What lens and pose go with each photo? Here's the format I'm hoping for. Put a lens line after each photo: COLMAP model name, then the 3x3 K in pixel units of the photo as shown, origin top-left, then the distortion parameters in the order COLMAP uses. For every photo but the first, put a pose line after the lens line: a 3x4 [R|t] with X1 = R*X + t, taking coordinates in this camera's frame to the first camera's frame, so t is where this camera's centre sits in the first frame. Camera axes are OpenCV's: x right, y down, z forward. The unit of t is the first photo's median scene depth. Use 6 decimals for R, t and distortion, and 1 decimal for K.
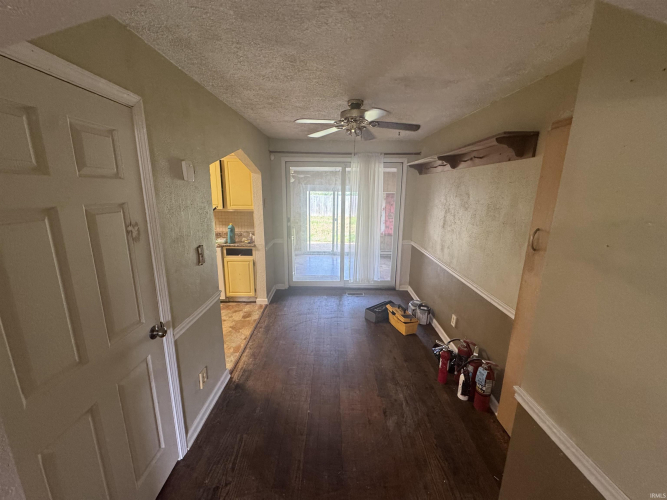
lens RADIAL K [[264.7, 0, 332.4], [0, 264.7, 246.4], [0, 0, 1]] dist [0.000503, 0.000009]
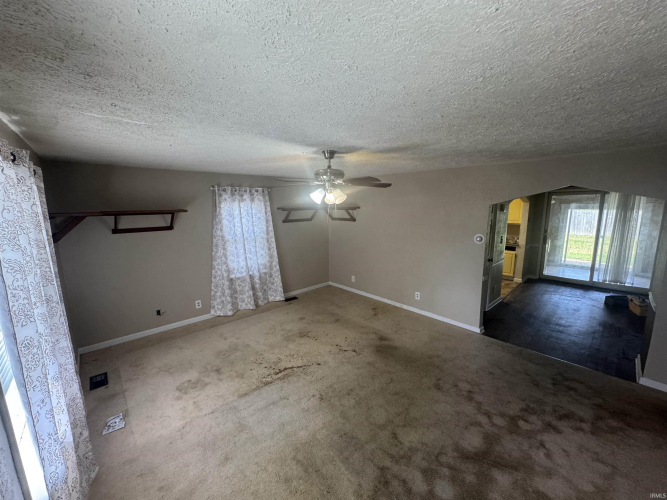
lens RADIAL K [[264.7, 0, 333.8], [0, 264.7, 247.5], [0, 0, 1]] dist [0.000503, 0.000009]
pose [[0.673890, 0.098259, -0.732268, 0.143102], [-0.136285, 0.990641, 0.007508, 0.154133], [0.726153, 0.094738, 0.680975, -0.955421]]
